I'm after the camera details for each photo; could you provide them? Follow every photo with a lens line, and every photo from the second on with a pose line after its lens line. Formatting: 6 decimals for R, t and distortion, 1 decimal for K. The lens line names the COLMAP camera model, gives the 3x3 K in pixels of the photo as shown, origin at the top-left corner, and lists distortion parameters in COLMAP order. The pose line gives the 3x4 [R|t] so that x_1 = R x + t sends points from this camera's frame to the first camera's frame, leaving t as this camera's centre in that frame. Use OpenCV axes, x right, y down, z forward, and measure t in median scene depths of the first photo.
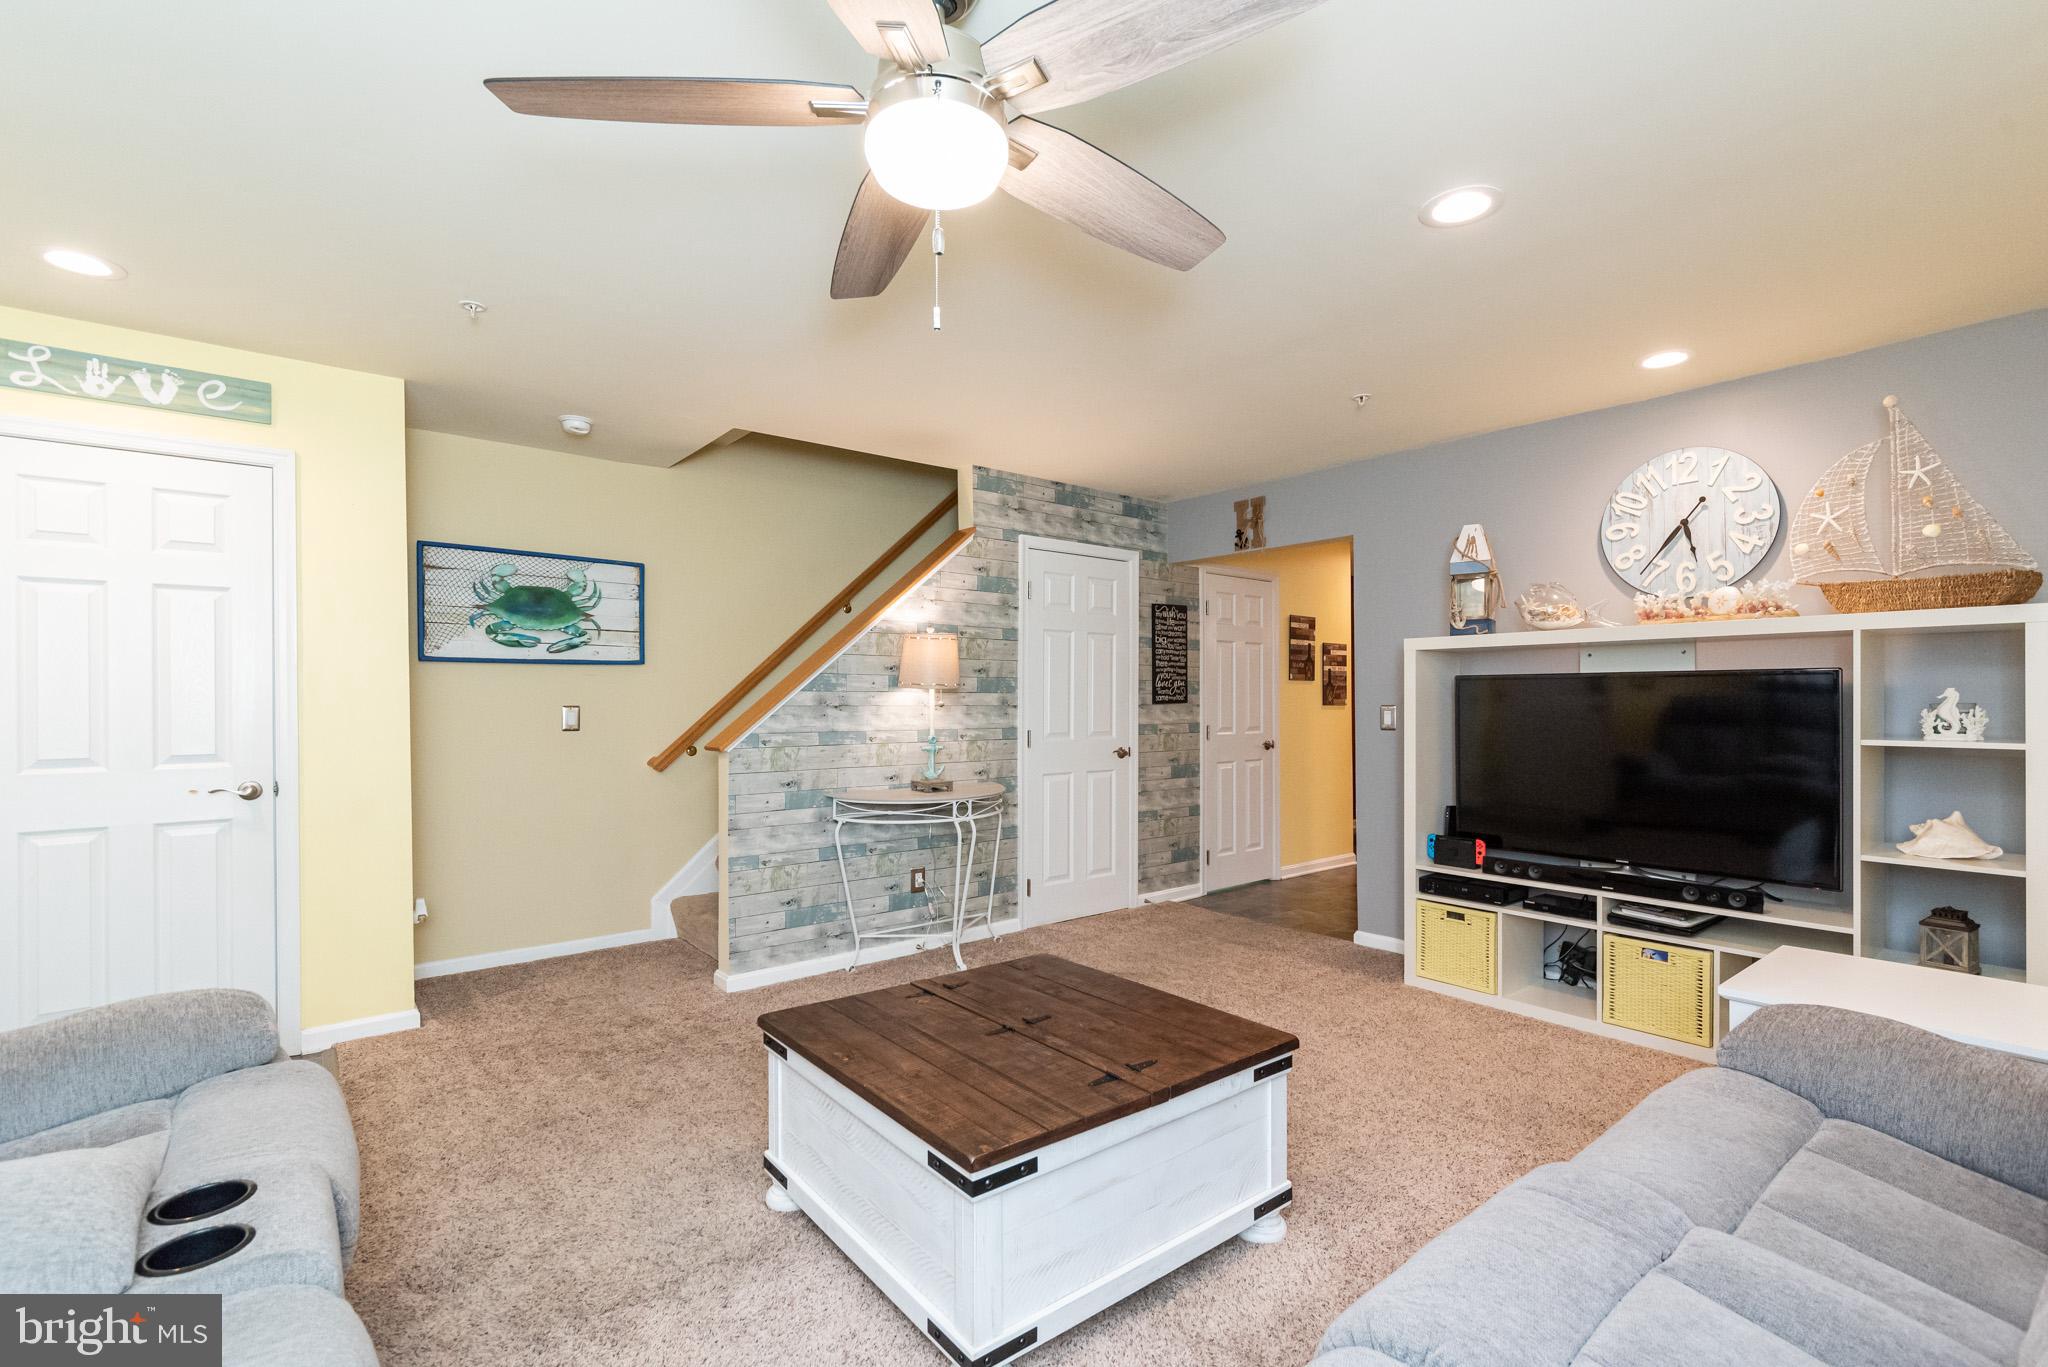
lens RADIAL K [[885.5, 0, 1024.1], [0, 885.5, 702.6], [0, 0, 1]] dist [-0.002437, -0.000168]
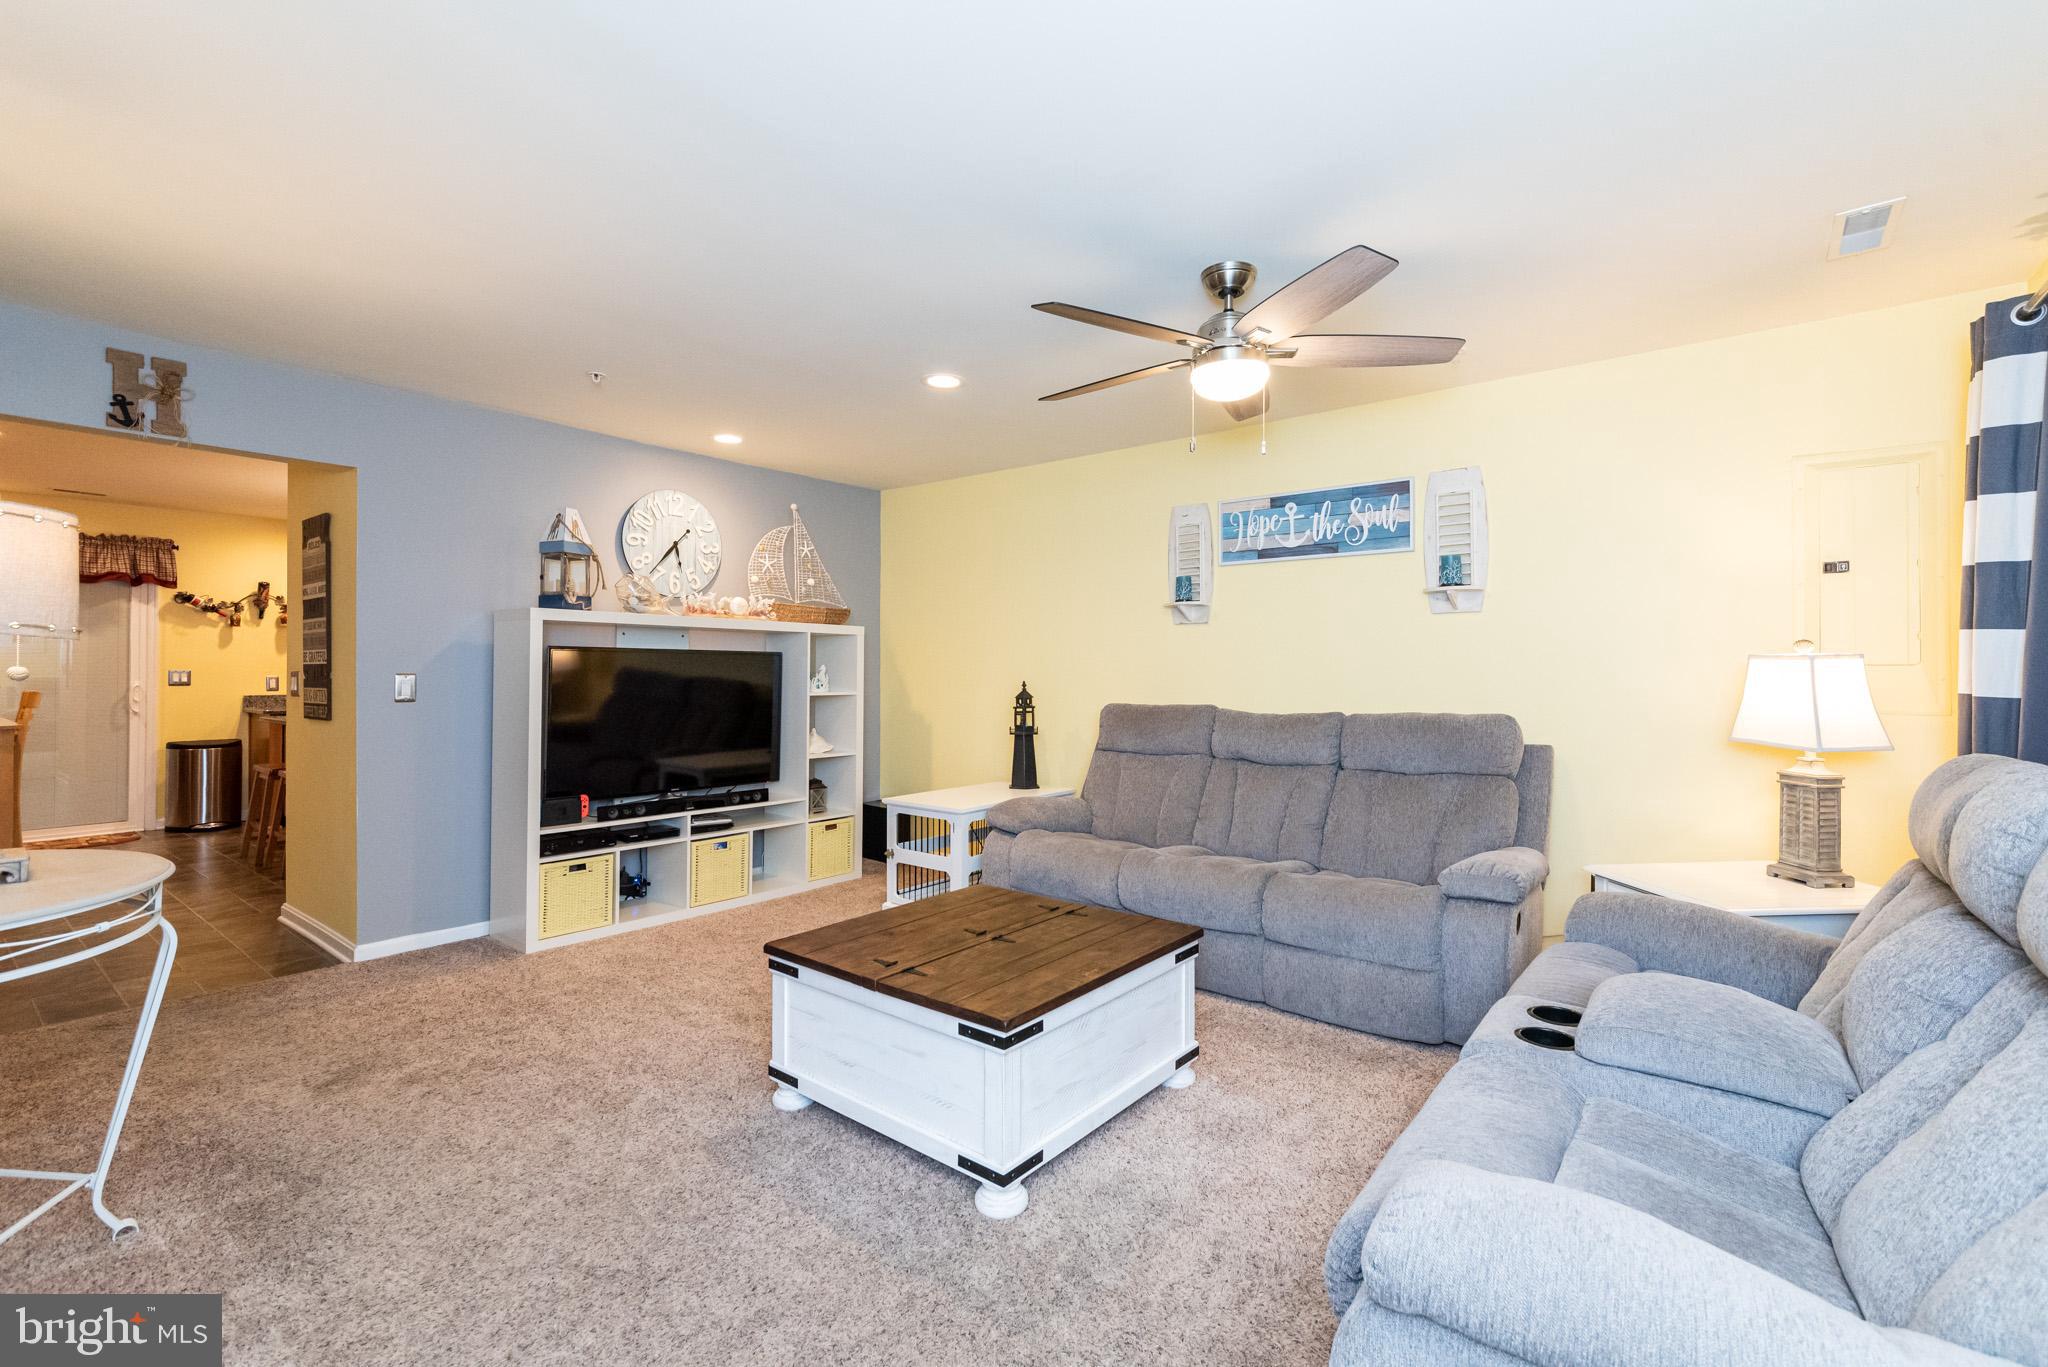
lens RADIAL K [[899.6, 0, 1023.0], [0, 899.6, 674.5], [0, 0, 1]] dist [-0.001060, -0.000194]
pose [[-0.202853, -0.001615, 0.979208, -0.651293], [-0.002685, 0.999996, 0.001093, 0.000850], [-0.979205, -0.002408, -0.202857, 0.637736]]
